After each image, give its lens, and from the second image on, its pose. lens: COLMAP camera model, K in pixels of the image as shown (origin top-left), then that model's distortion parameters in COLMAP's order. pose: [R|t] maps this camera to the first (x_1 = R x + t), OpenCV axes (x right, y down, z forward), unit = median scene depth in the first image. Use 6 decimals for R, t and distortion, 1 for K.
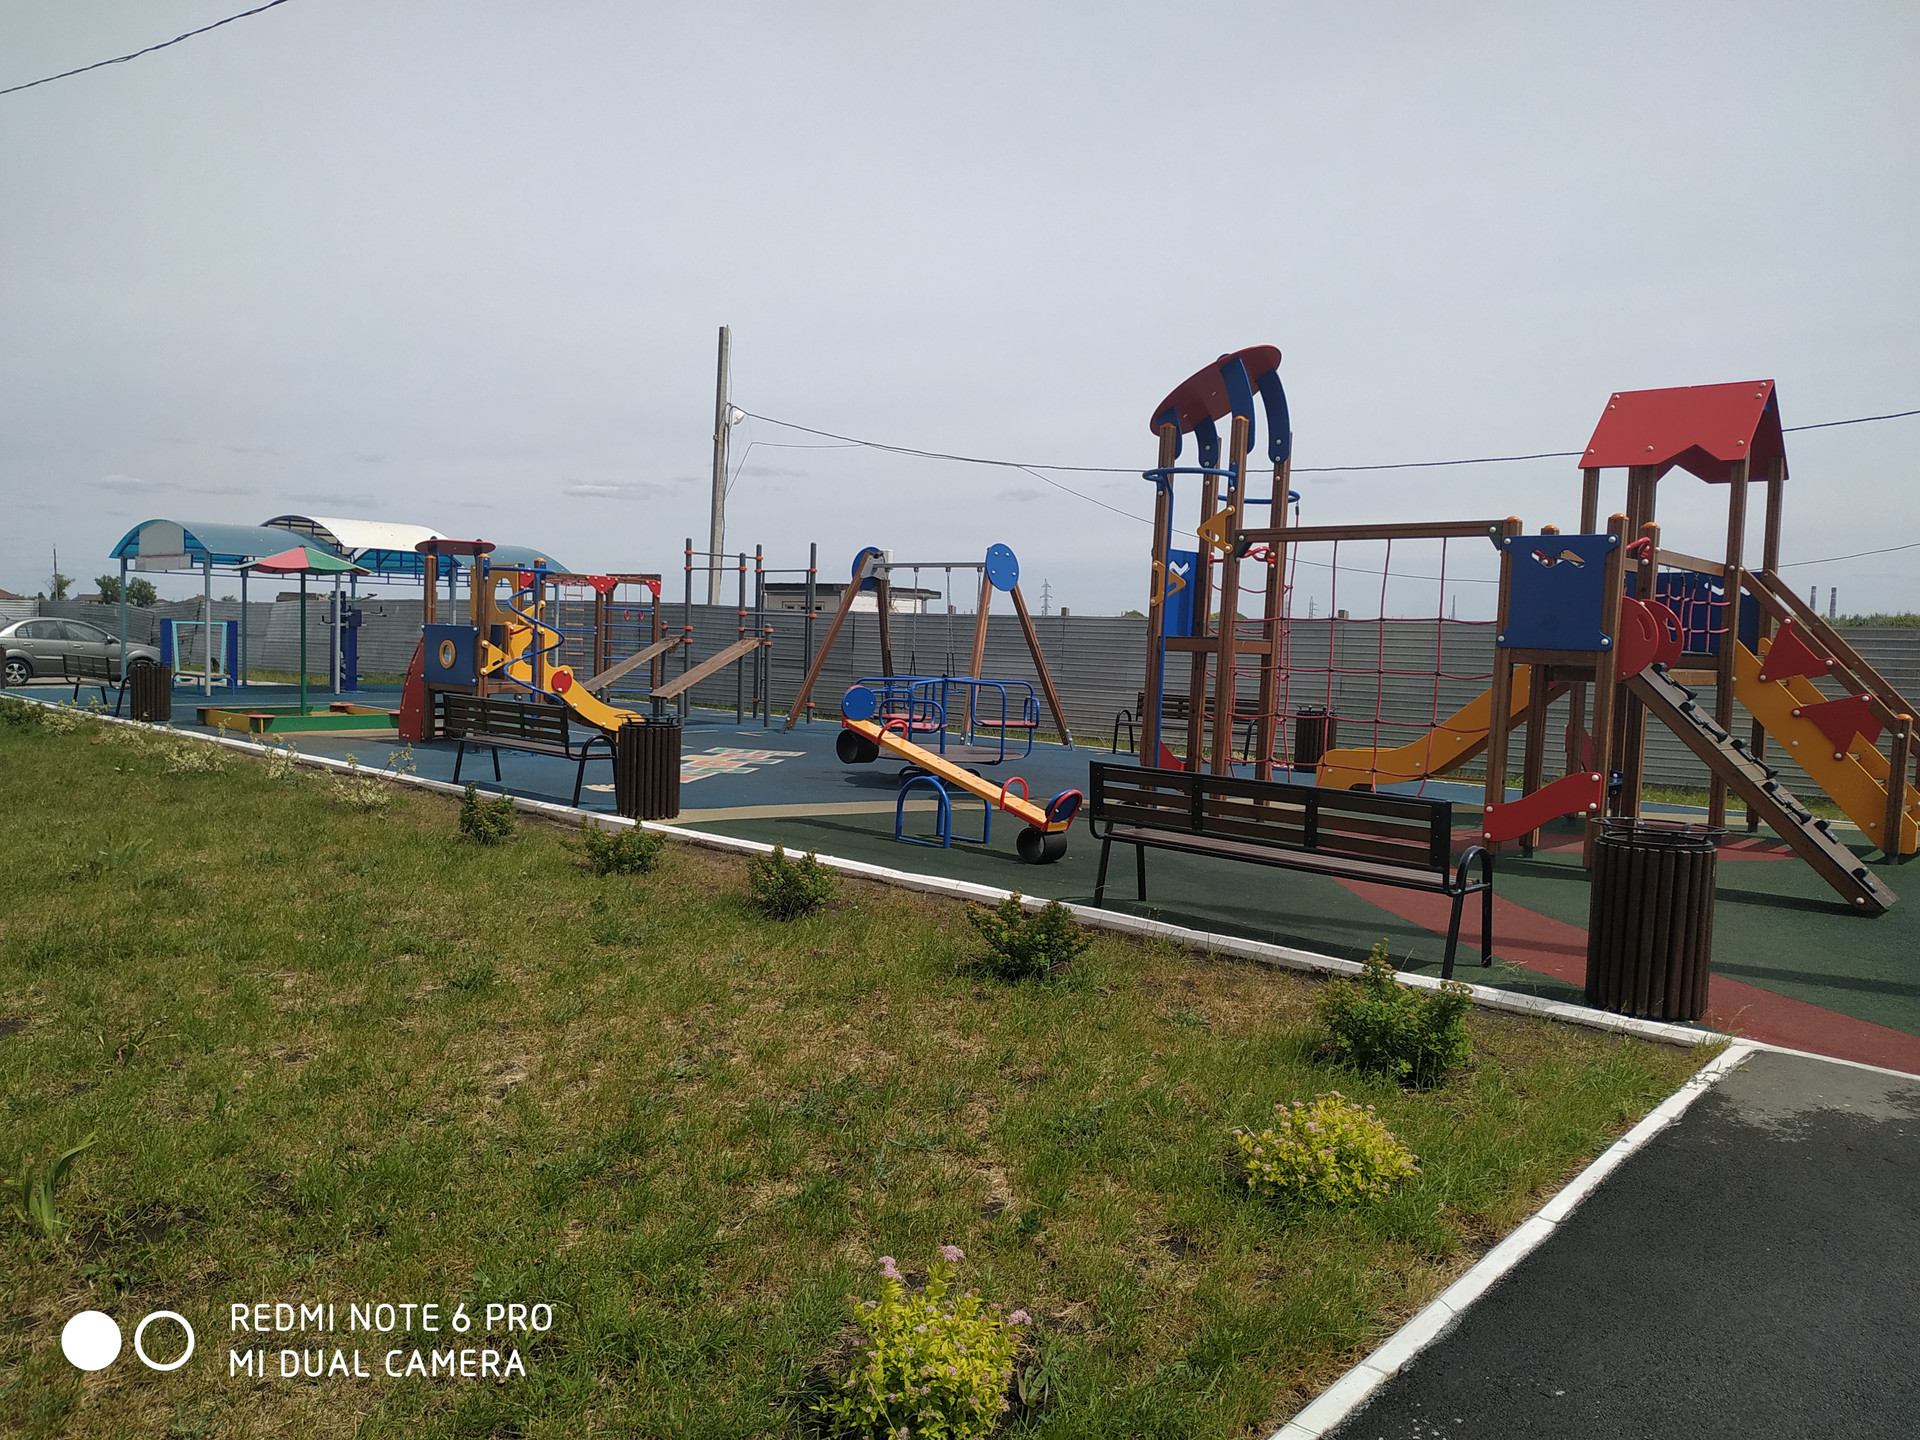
lens RADIAL K [[1384.2, 0, 960.0], [0, 1384.2, 720.0], [0, 0, 1]] dist [0.046102, -0.100149]
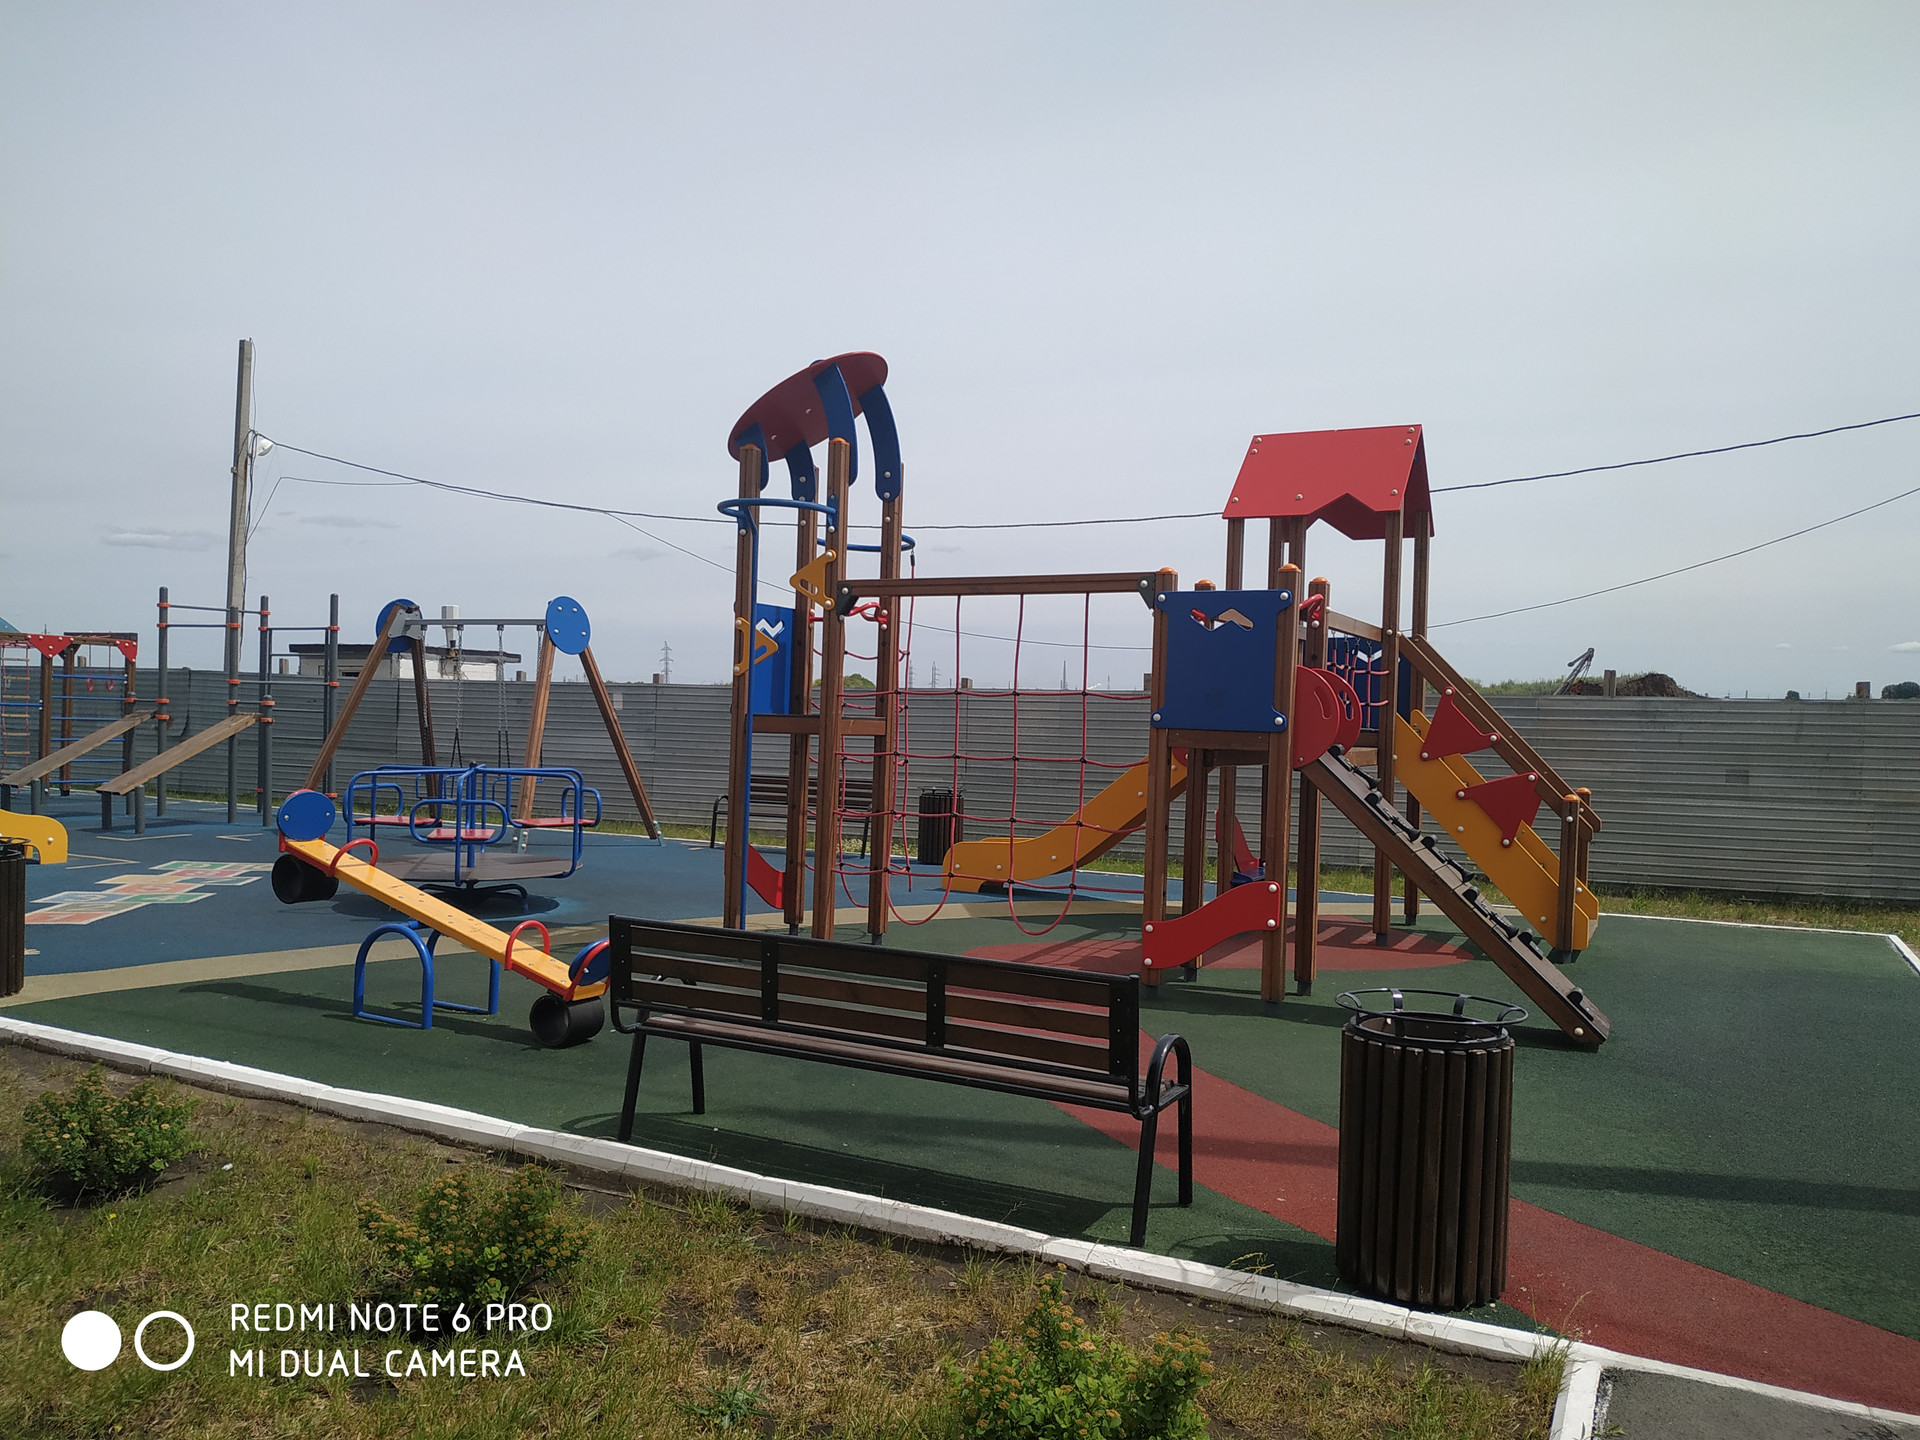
lens RADIAL K [[1354.7, 0, 960.0], [0, 1354.7, 720.0], [0, 0, 1]] dist [0.049979, -0.181077]
pose [[0.964459, -0.010059, 0.264039, 0.058264], [0.021531, 0.998944, -0.040590, -0.022896], [-0.263352, 0.044832, 0.963657, 0.226236]]
